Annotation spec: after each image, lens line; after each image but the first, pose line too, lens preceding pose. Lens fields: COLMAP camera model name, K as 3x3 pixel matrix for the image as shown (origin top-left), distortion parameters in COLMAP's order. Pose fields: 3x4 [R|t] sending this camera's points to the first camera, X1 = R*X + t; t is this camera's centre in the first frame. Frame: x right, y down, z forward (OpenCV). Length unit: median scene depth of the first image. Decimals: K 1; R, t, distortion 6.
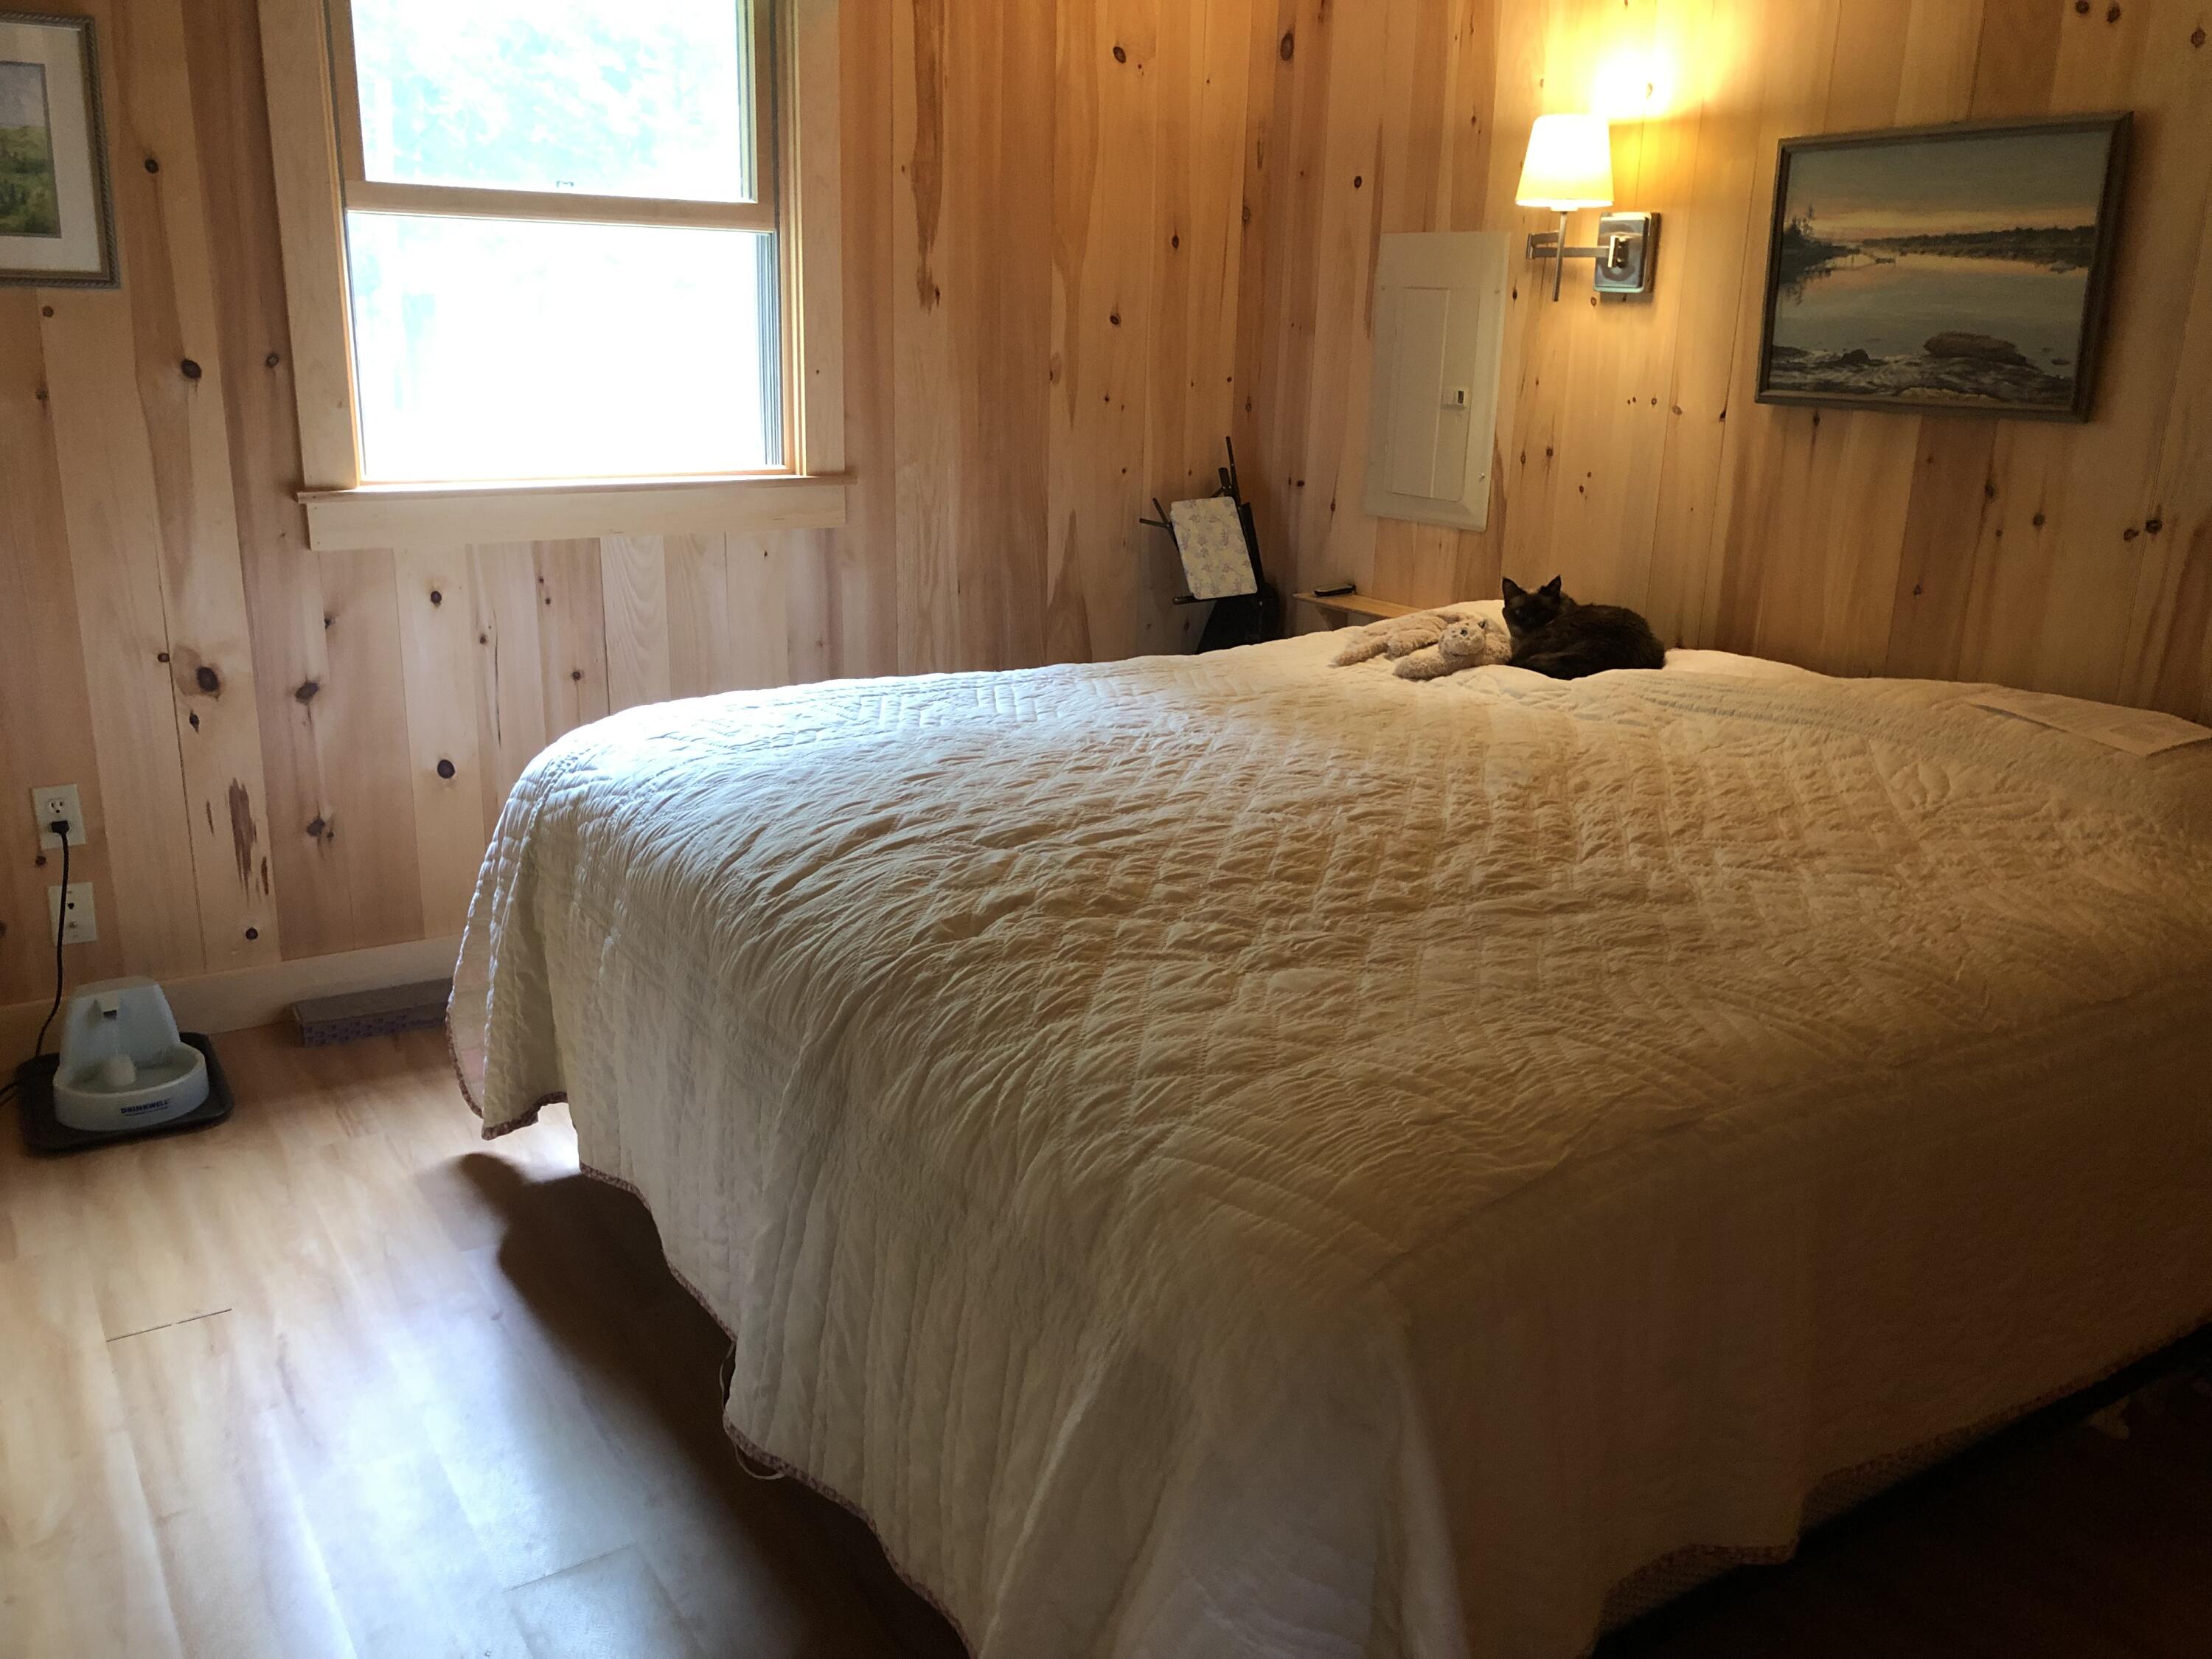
lens RADIAL K [[1791.9, 0, 1106.0], [0, 1791.9, 829.5], [0, 0, 1]] dist [-0.013501, 0.002170]
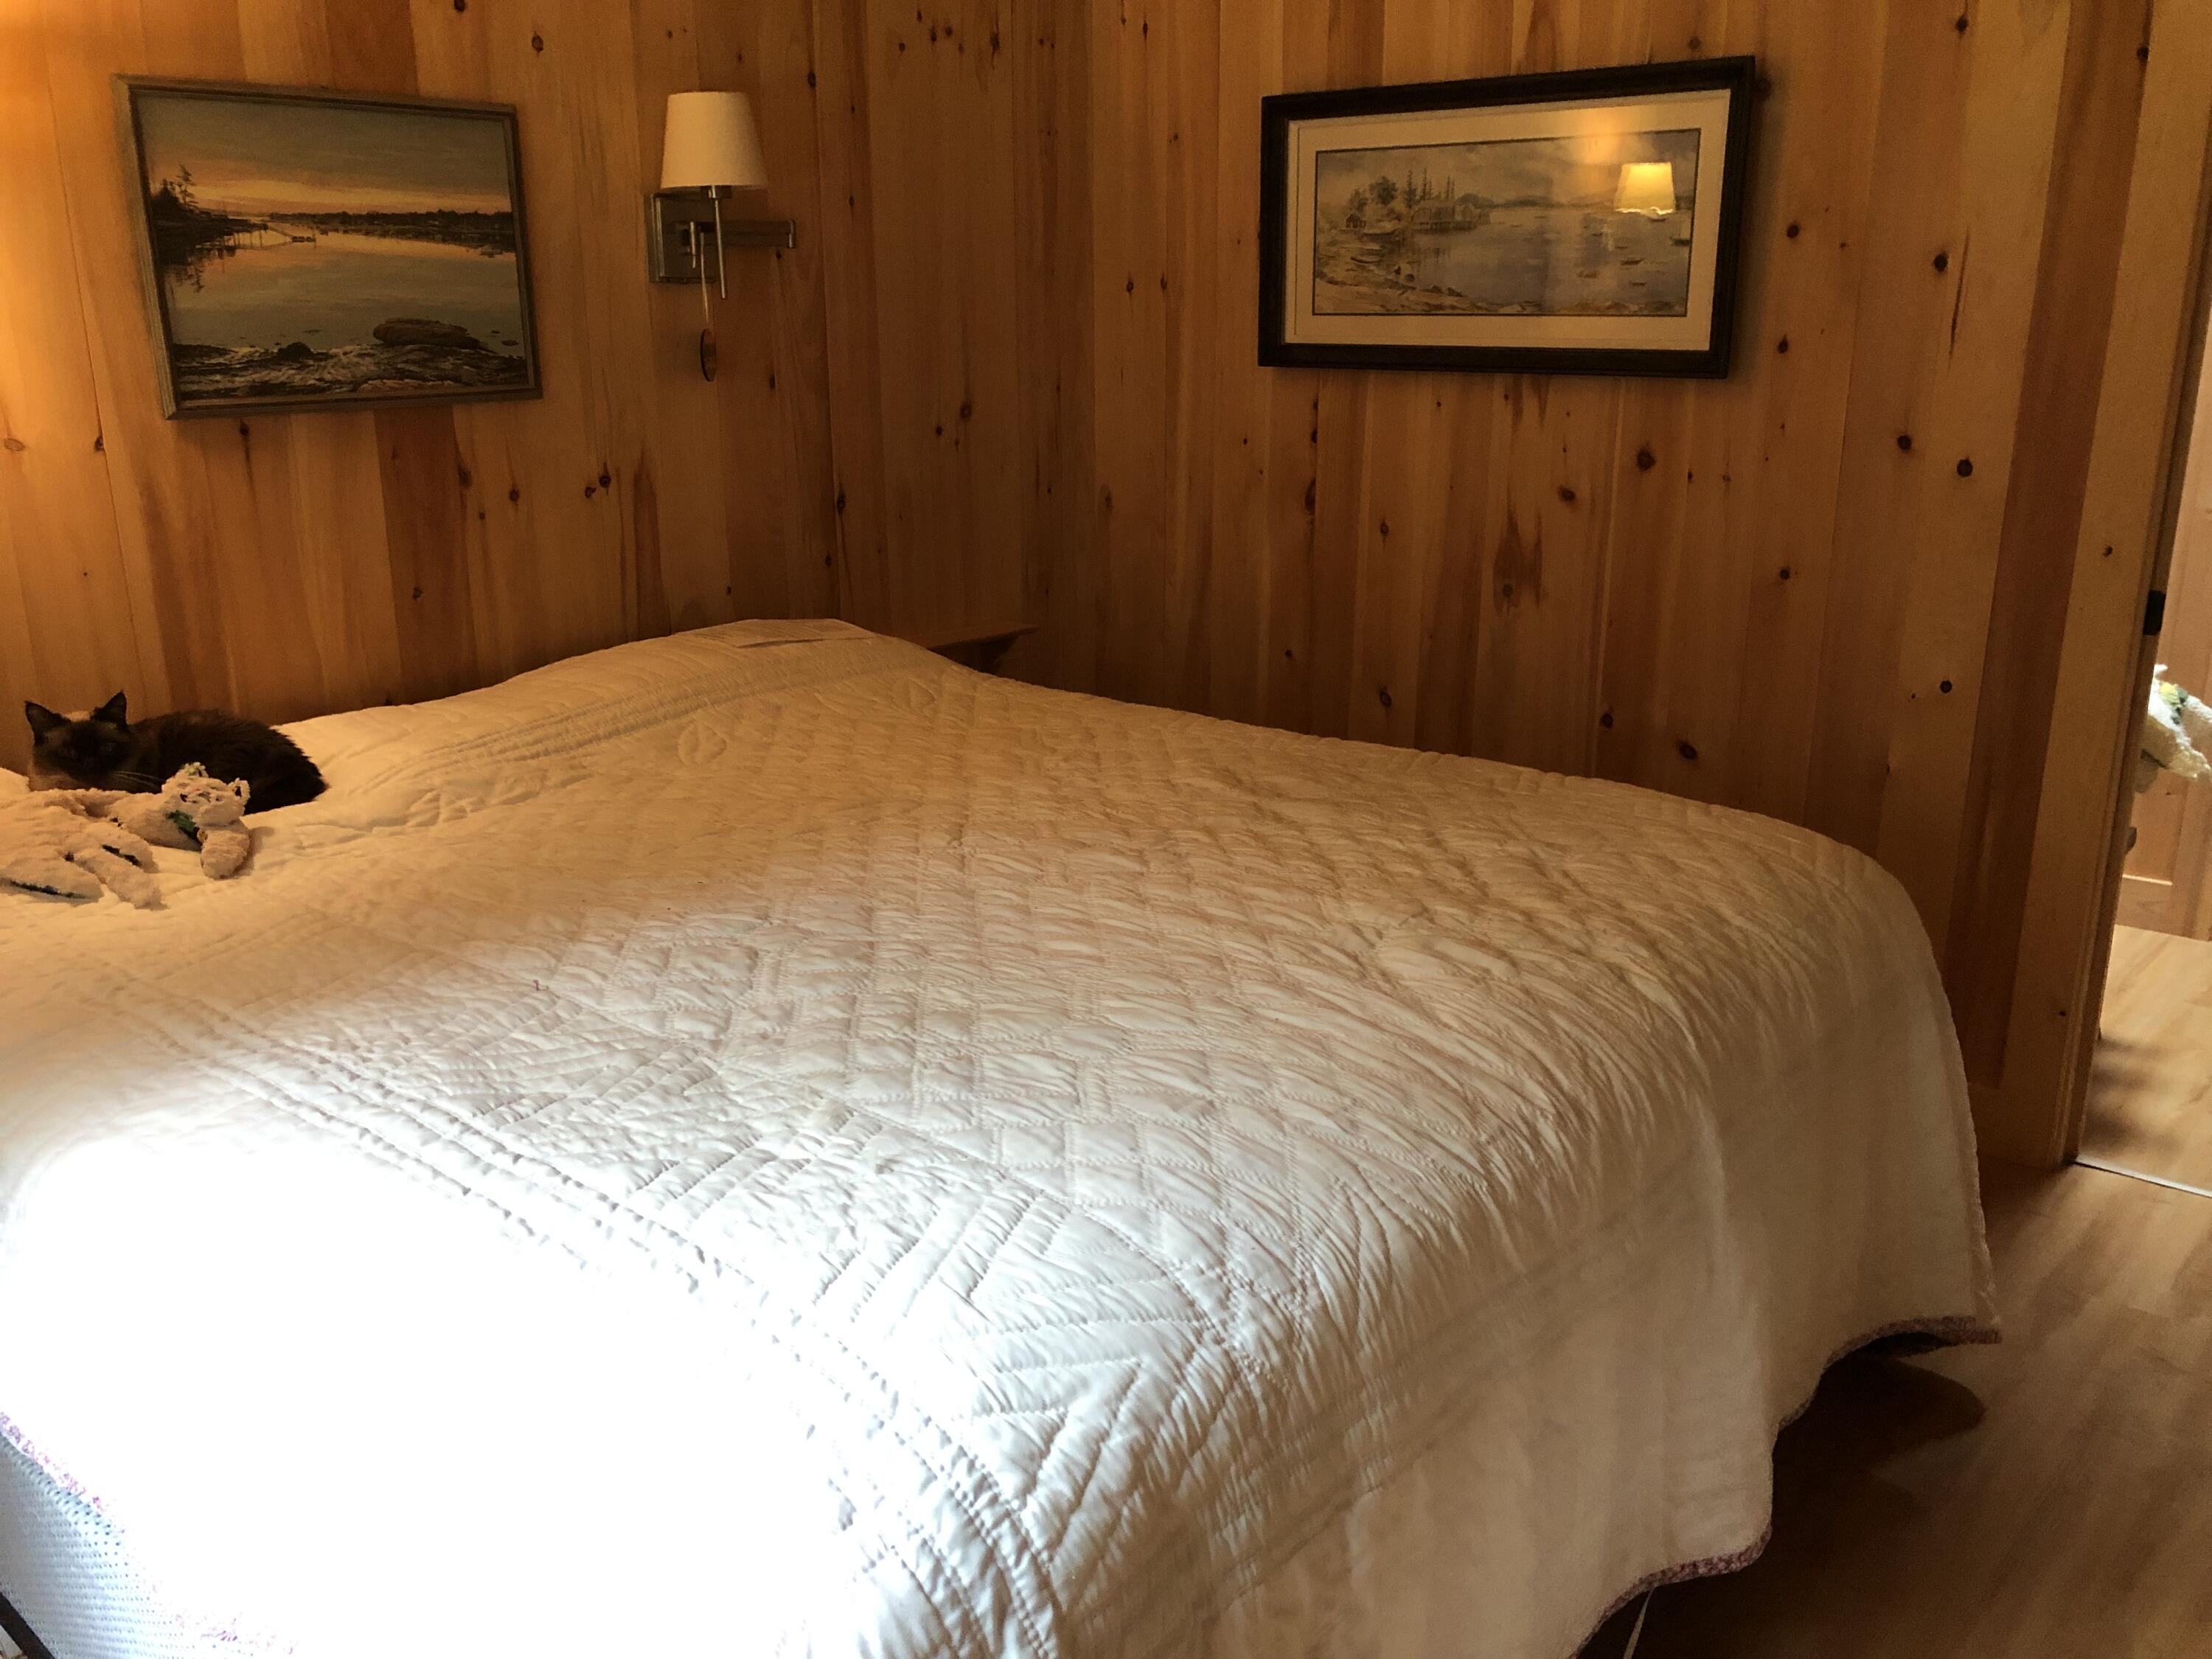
lens RADIAL K [[1791.9, 0, 1106.0], [0, 1791.9, 829.5], [0, 0, 1]] dist [-0.013501, 0.002170]
pose [[-0.317295, -0.292108, 0.902217, -0.558609], [0.256513, 0.889477, 0.378195, -0.292595], [-0.912976, 0.351430, -0.207297, 0.927969]]
